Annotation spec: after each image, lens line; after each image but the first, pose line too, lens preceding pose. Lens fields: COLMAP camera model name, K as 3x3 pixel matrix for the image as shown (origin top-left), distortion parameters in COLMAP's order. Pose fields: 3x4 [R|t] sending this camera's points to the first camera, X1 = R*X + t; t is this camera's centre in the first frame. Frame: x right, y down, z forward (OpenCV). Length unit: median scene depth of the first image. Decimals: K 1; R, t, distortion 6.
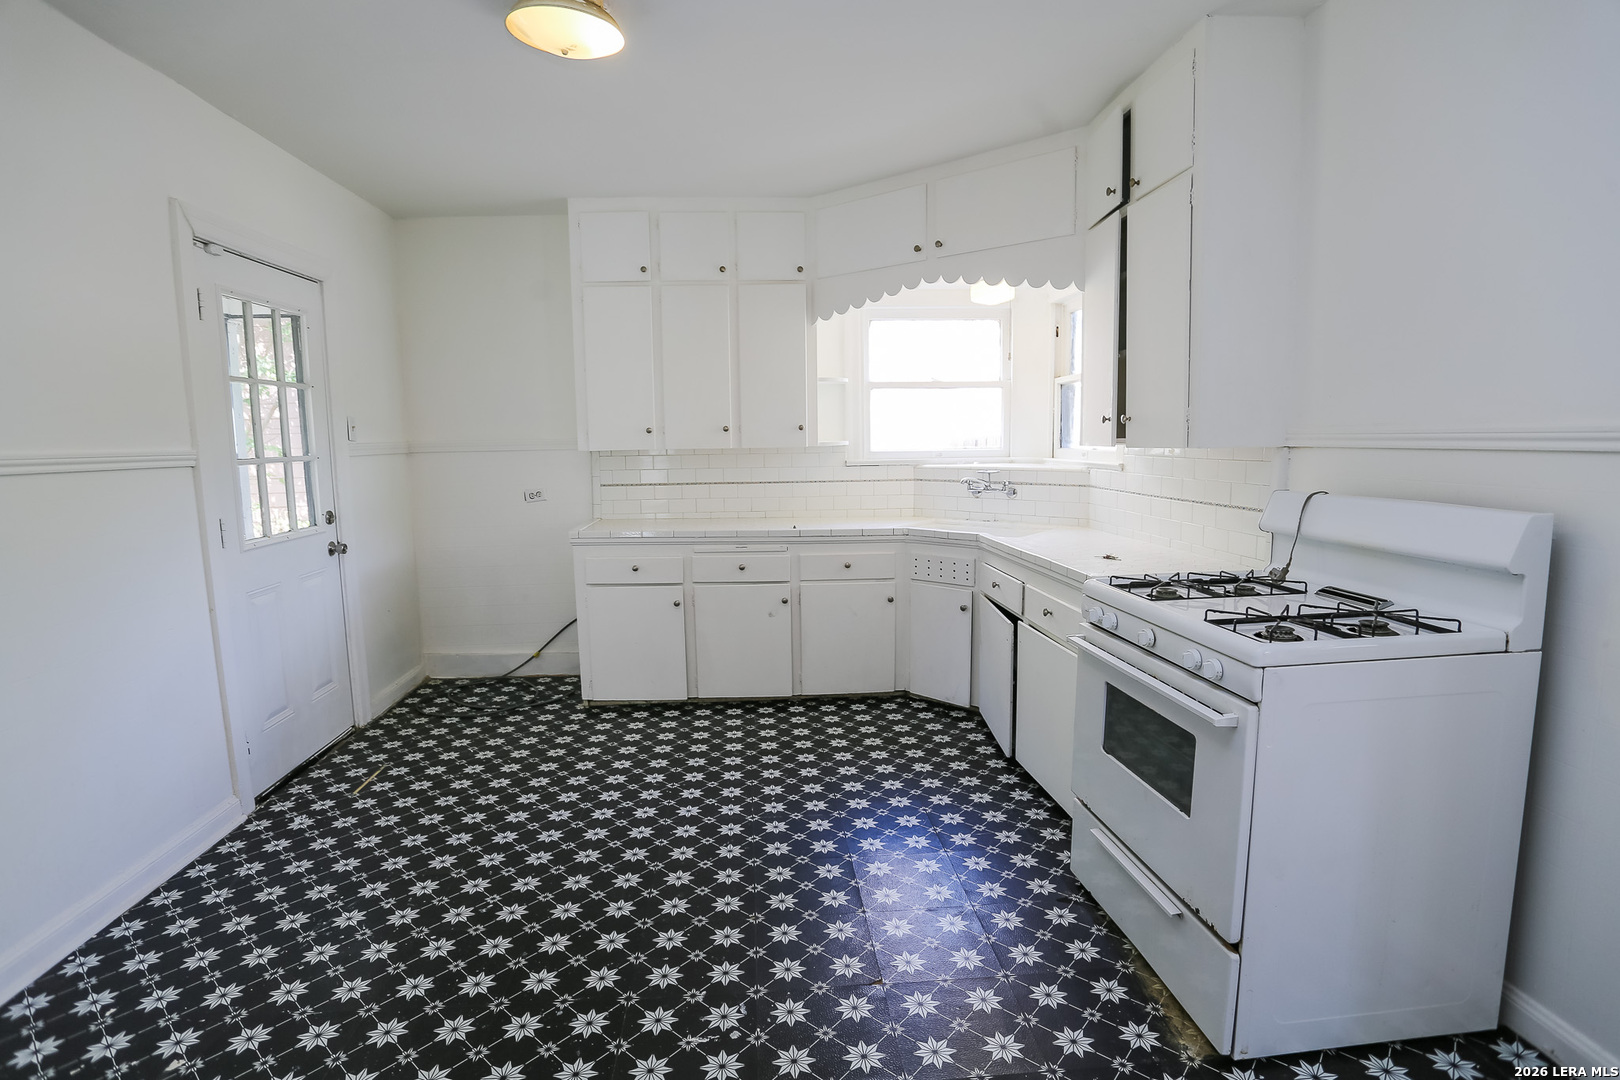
lens RADIAL K [[821.2, 0, 806.5], [0, 821.2, 543.0], [0, 0, 1]] dist [-0.072964, 0.034959]
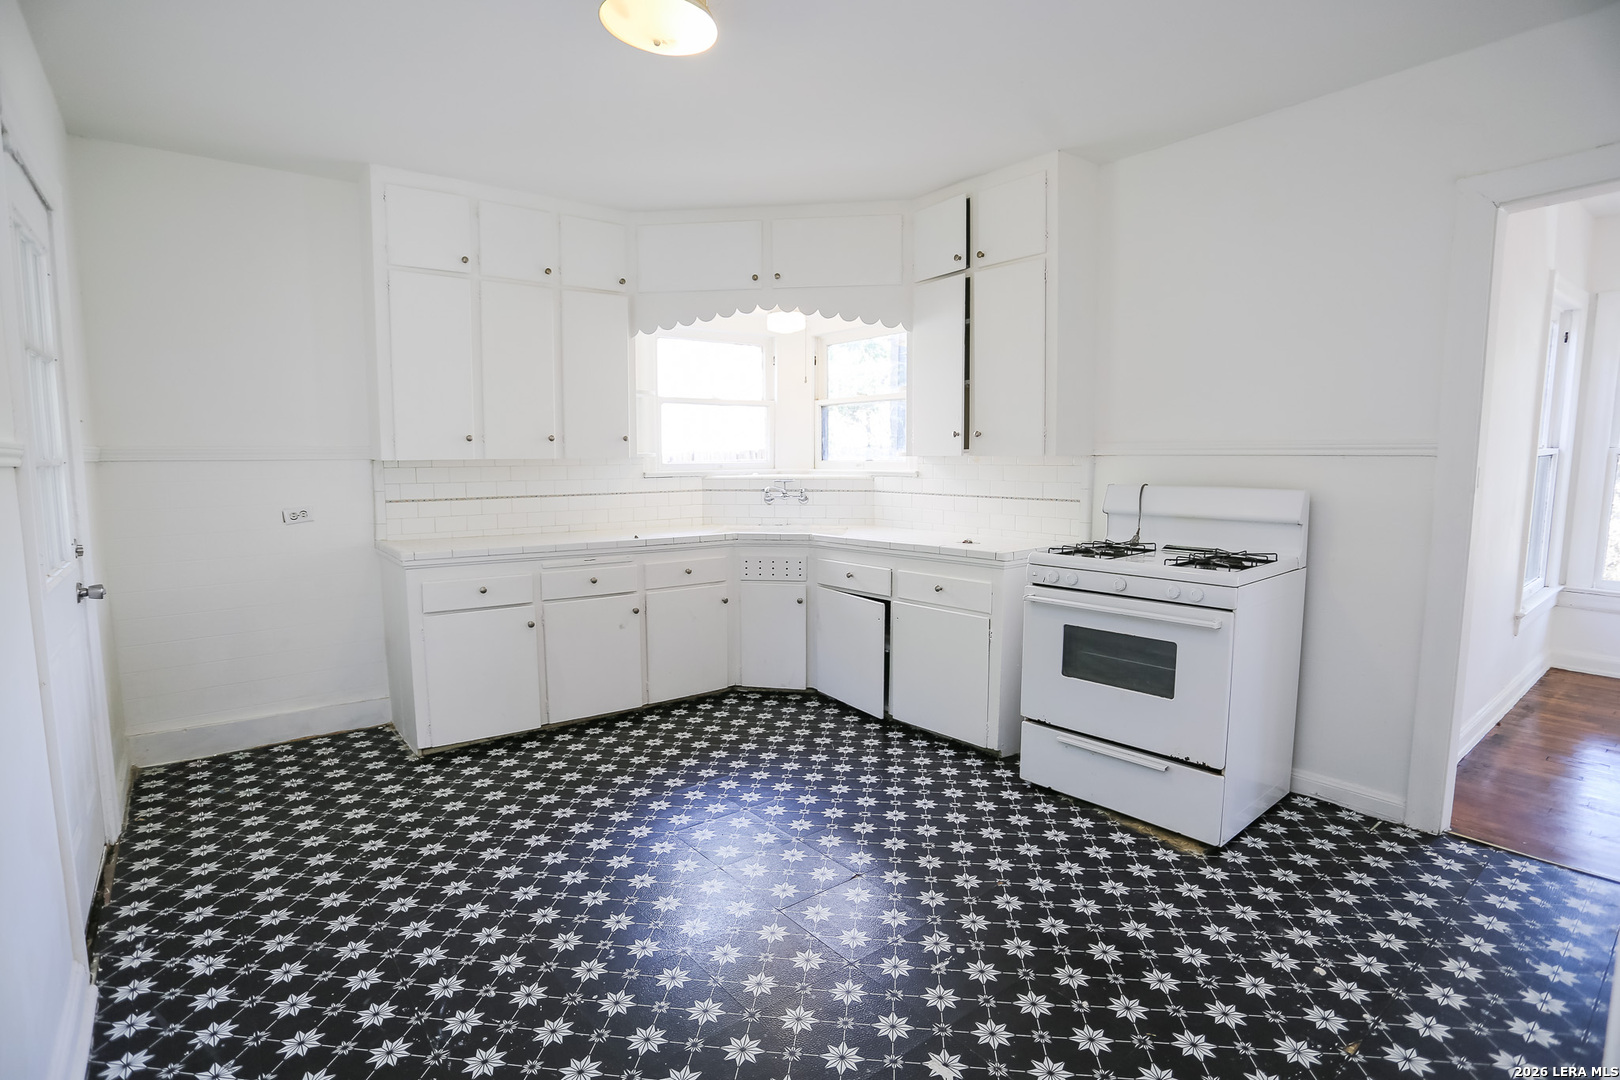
lens RADIAL K [[813.3, 0, 806.6], [0, 813.3, 542.0], [0, 0, 1]] dist [-0.069782, 0.034023]
pose [[0.822852, -0.049130, 0.566128, -0.413507], [0.065388, 0.997824, -0.008446, 0.008793], [-0.564482, 0.043967, 0.824274, 0.069060]]
